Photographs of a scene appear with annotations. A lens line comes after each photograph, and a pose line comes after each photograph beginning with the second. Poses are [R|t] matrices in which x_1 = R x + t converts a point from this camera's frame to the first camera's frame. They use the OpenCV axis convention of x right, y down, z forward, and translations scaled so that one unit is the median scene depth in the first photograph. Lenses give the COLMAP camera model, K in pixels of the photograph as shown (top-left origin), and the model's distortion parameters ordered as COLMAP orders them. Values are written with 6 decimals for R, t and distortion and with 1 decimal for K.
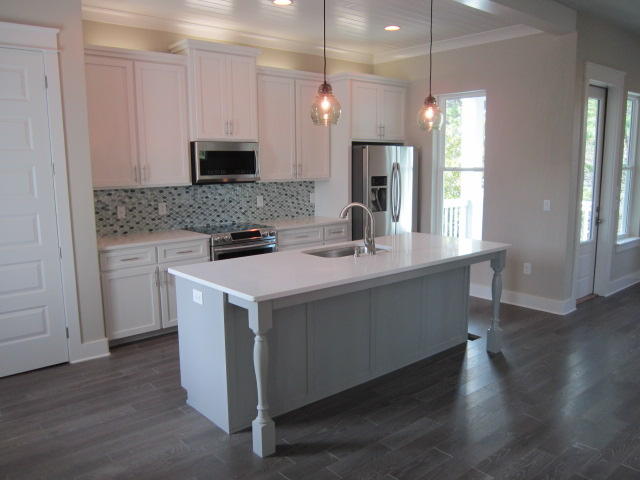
lens RADIAL K [[521.5, 0, 320.0], [0, 521.5, 240.0], [0, 0, 1]] dist [-0.026352, -0.000362]
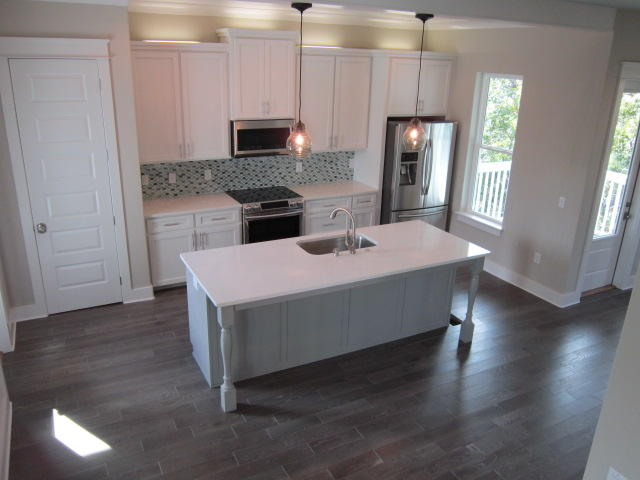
lens RADIAL K [[521.5, 0, 320.0], [0, 521.5, 240.0], [0, 0, 1]] dist [-0.026352, -0.000362]
pose [[0.975321, 0.108958, -0.192033, 0.190346], [-0.071728, 0.978938, 0.191141, -0.166232], [0.208815, -0.172650, 0.962595, -0.098952]]
